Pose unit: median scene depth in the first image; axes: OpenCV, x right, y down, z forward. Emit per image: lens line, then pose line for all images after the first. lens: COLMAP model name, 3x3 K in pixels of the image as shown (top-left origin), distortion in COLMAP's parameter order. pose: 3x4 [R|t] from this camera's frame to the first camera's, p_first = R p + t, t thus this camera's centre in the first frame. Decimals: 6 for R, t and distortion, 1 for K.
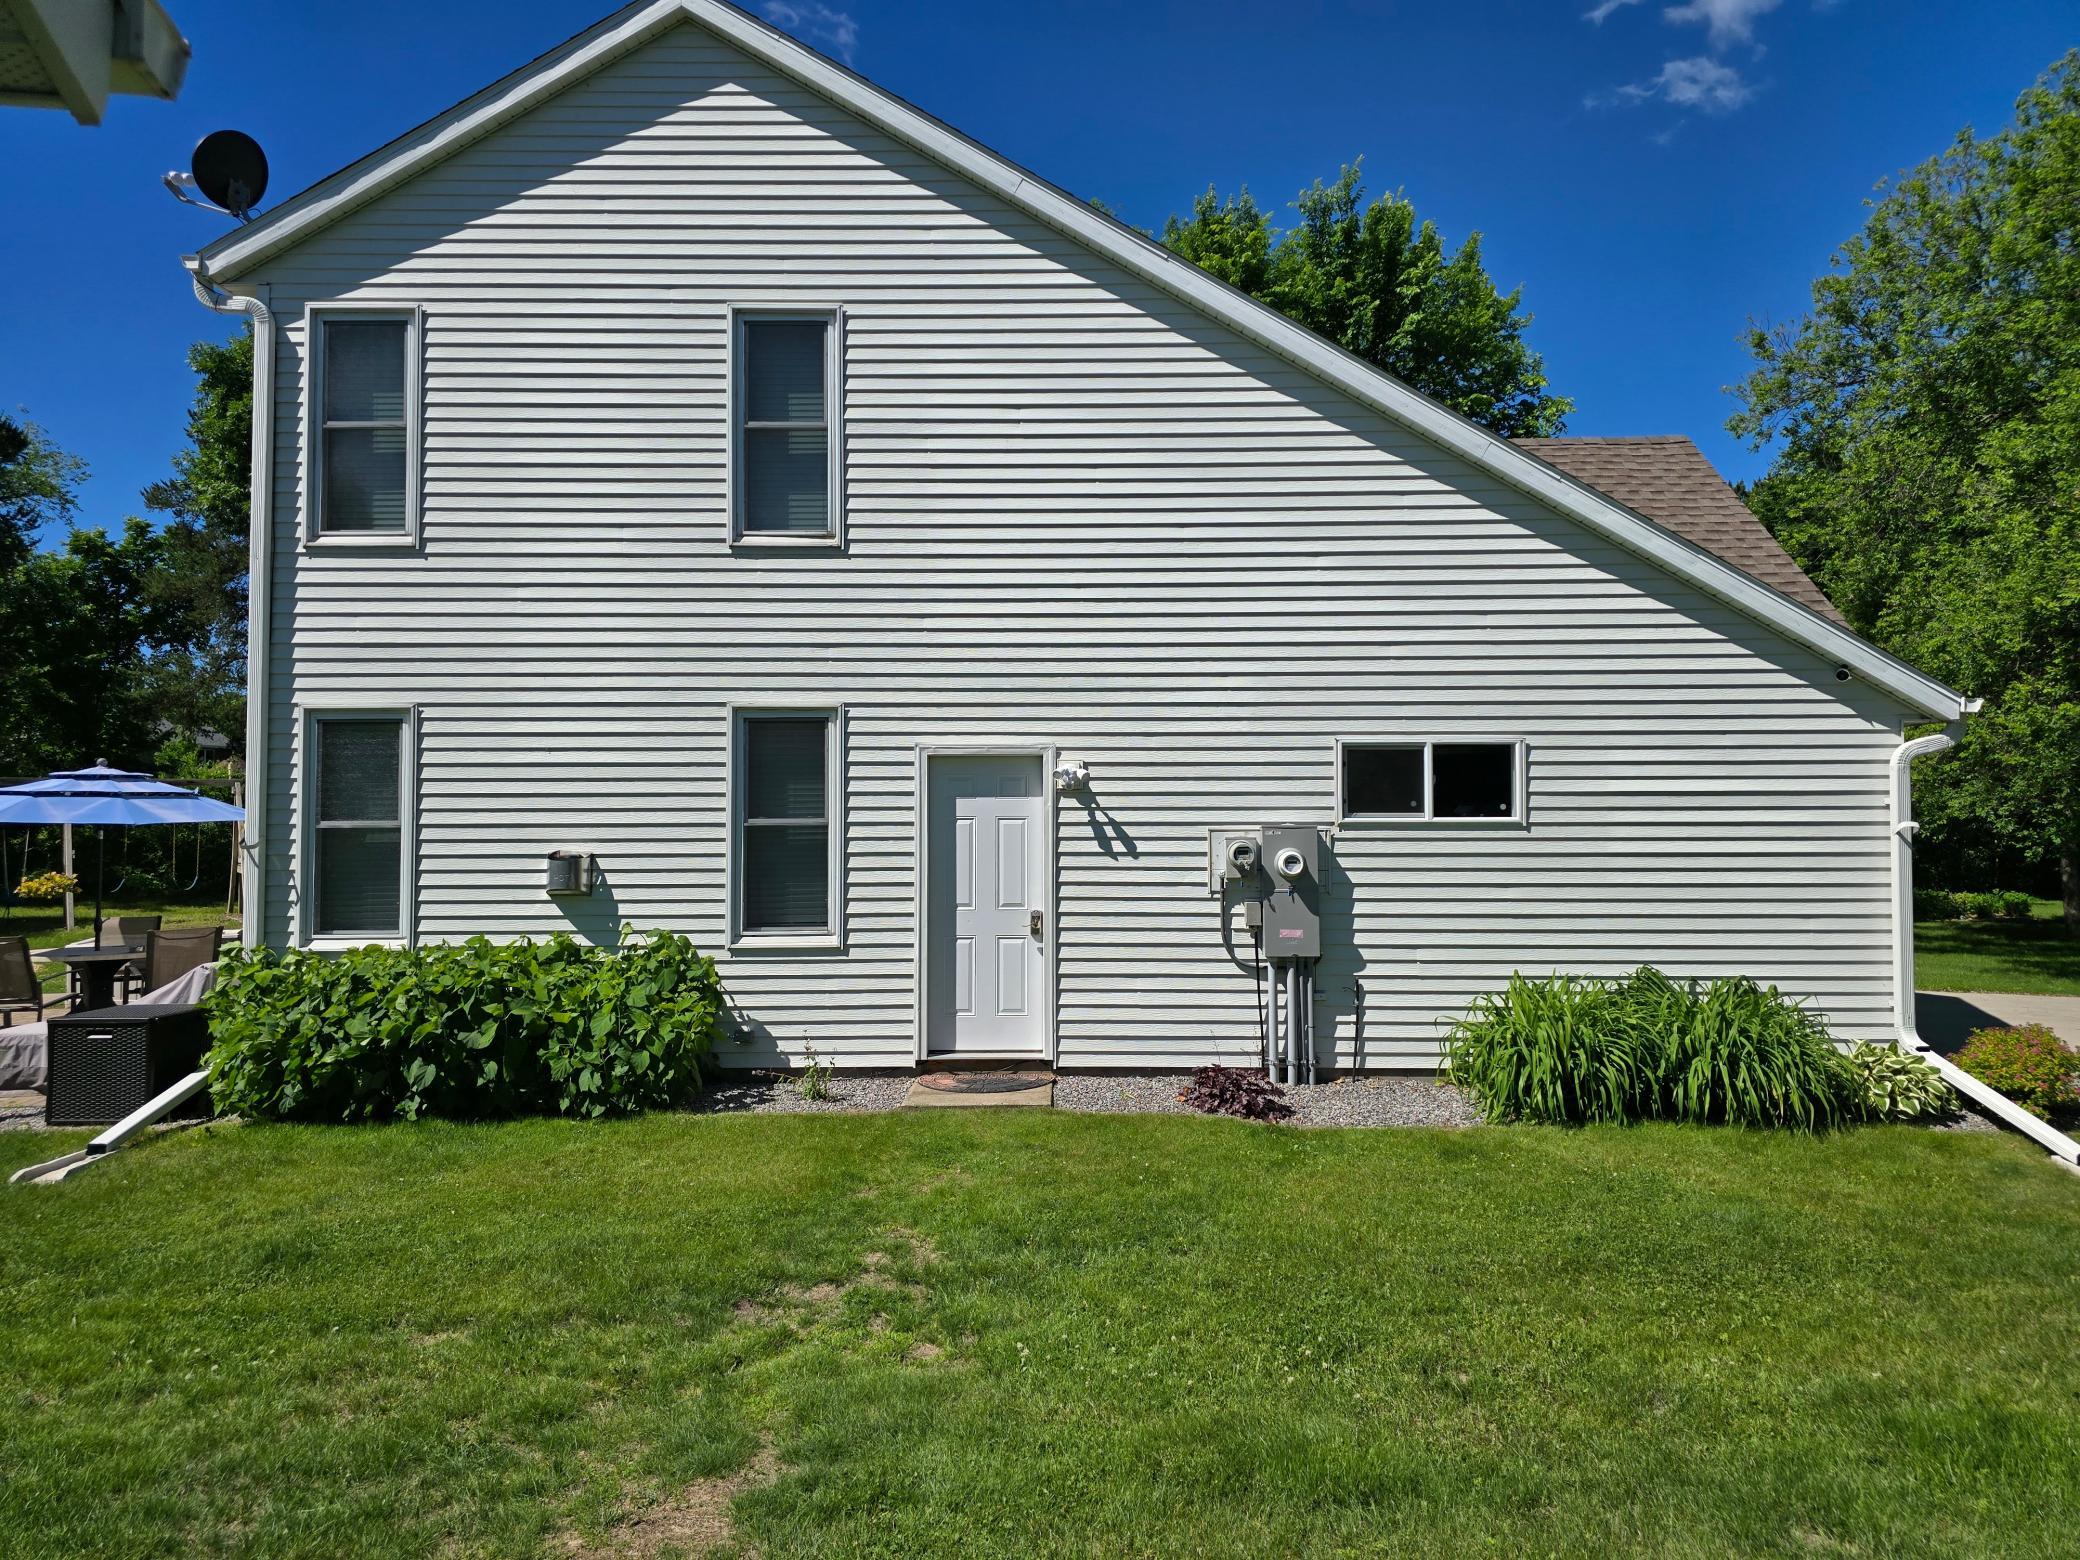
lens RADIAL K [[1391.8, 0, 1043.0], [0, 1391.8, 785.6], [0, 0, 1]] dist [0.037213, -0.013845]
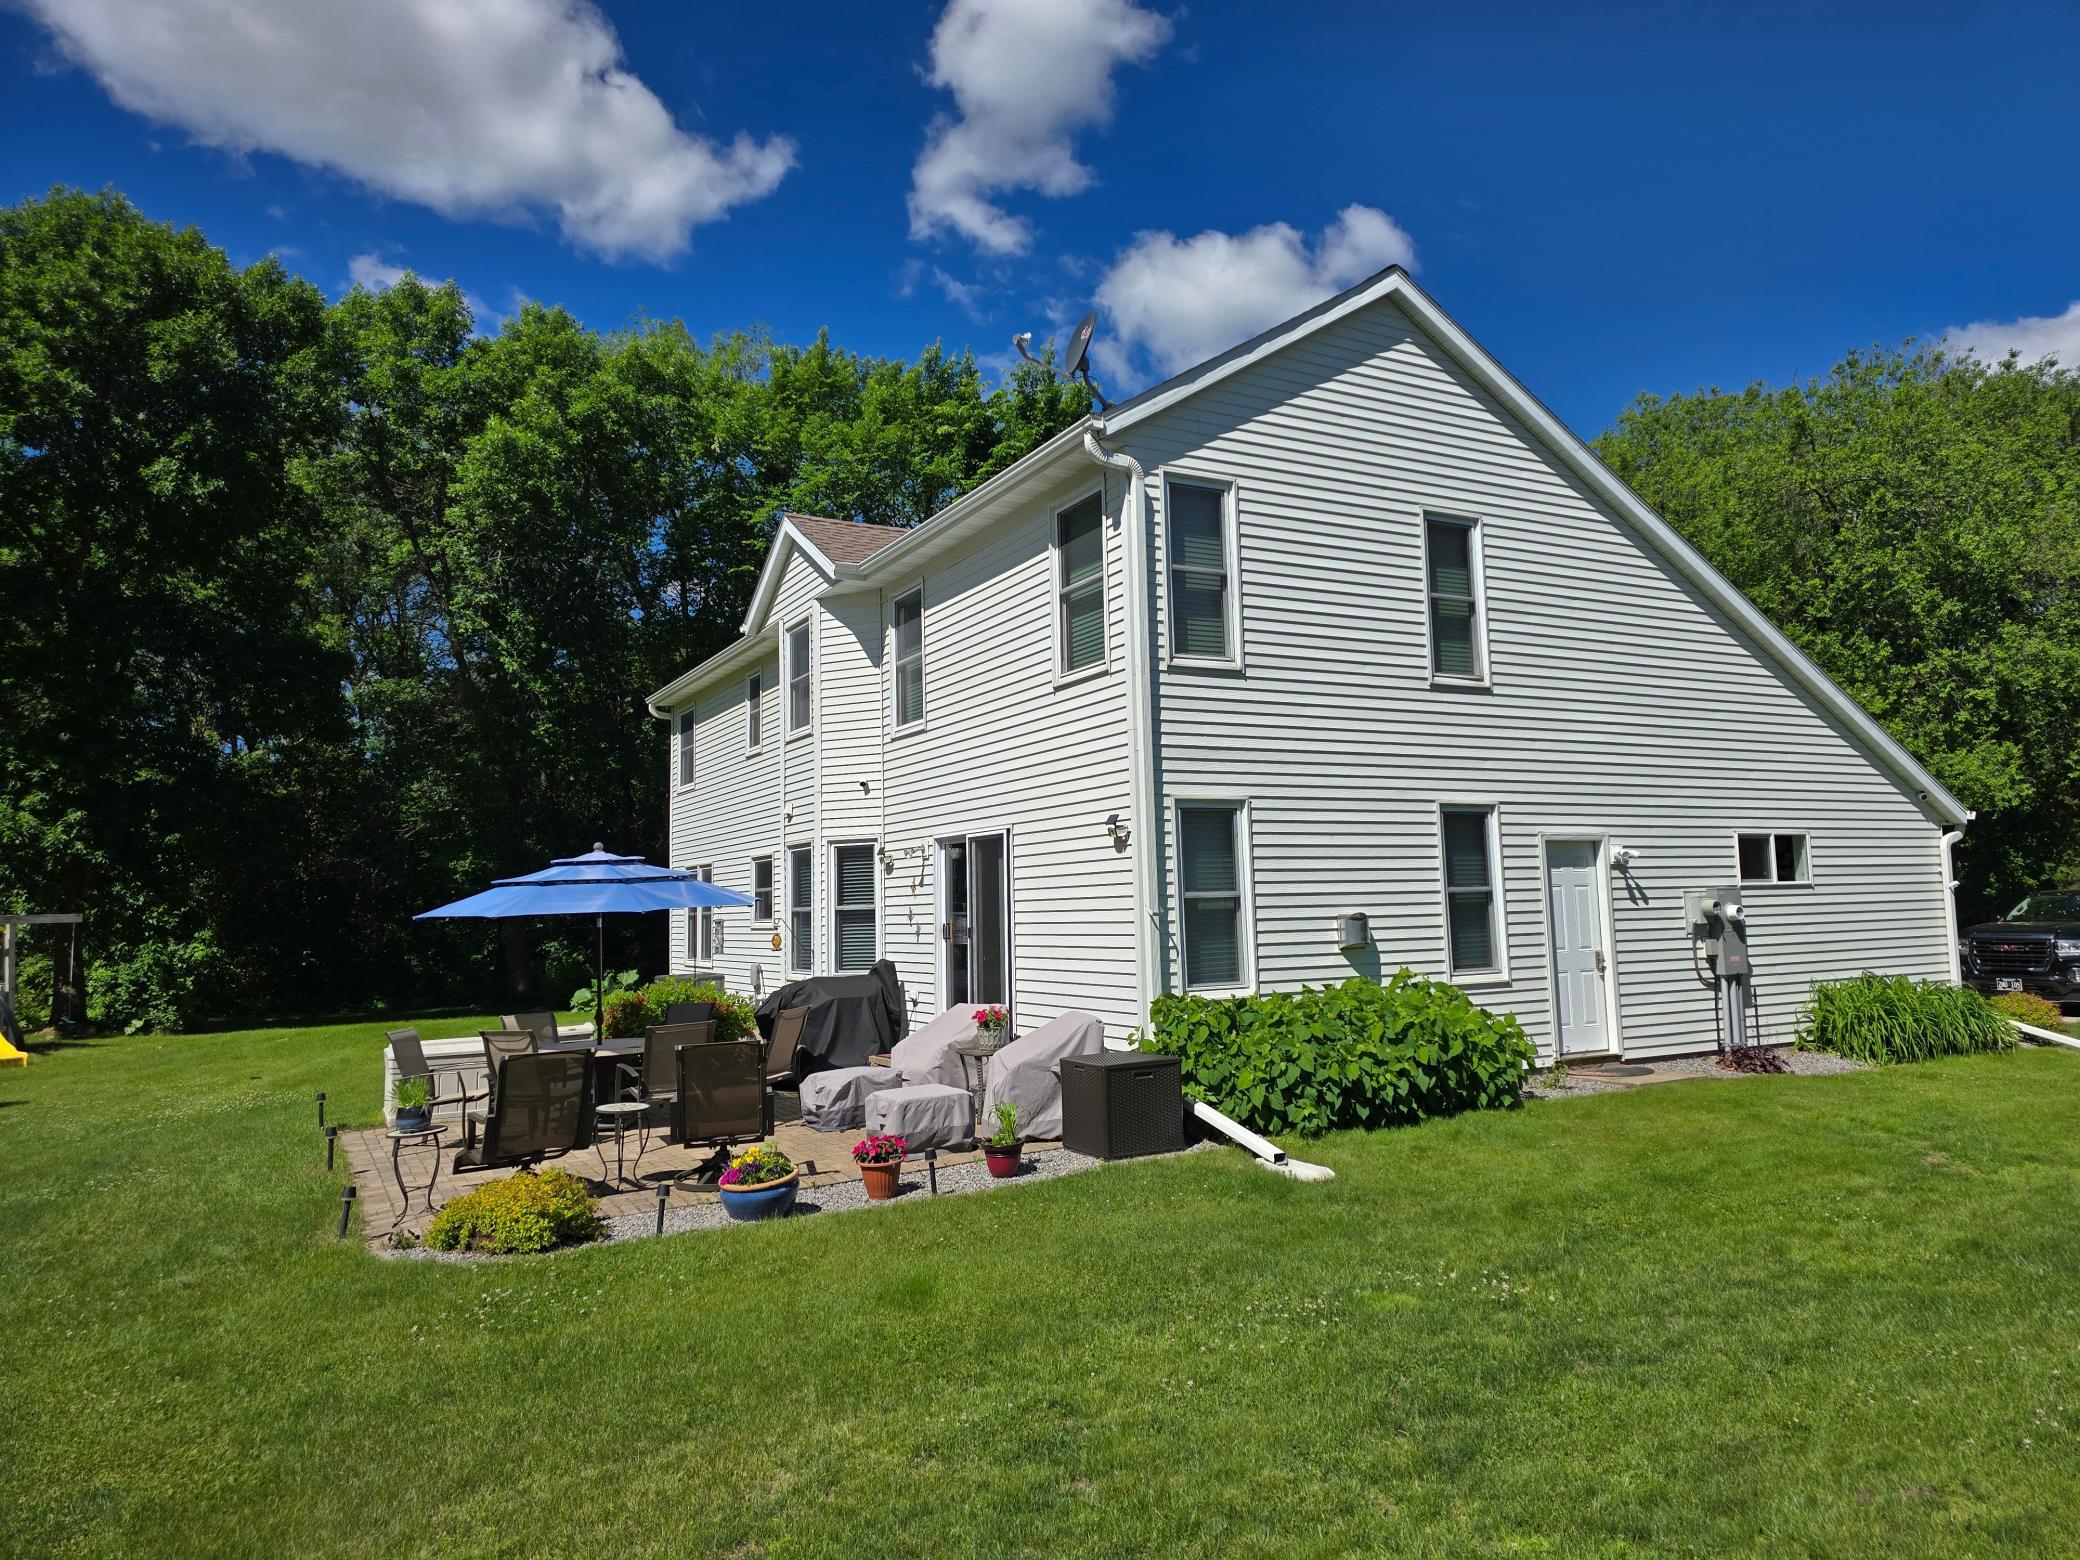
lens RADIAL K [[1391.8, 0, 1045.3], [0, 1391.8, 772.5], [0, 0, 1]] dist [0.037213, -0.013845]
pose [[0.874536, 0.027968, 0.484154, -1.205179], [0.004529, 0.997821, -0.065820, 0.000480], [-0.484940, 0.059755, 0.872503, 0.013818]]
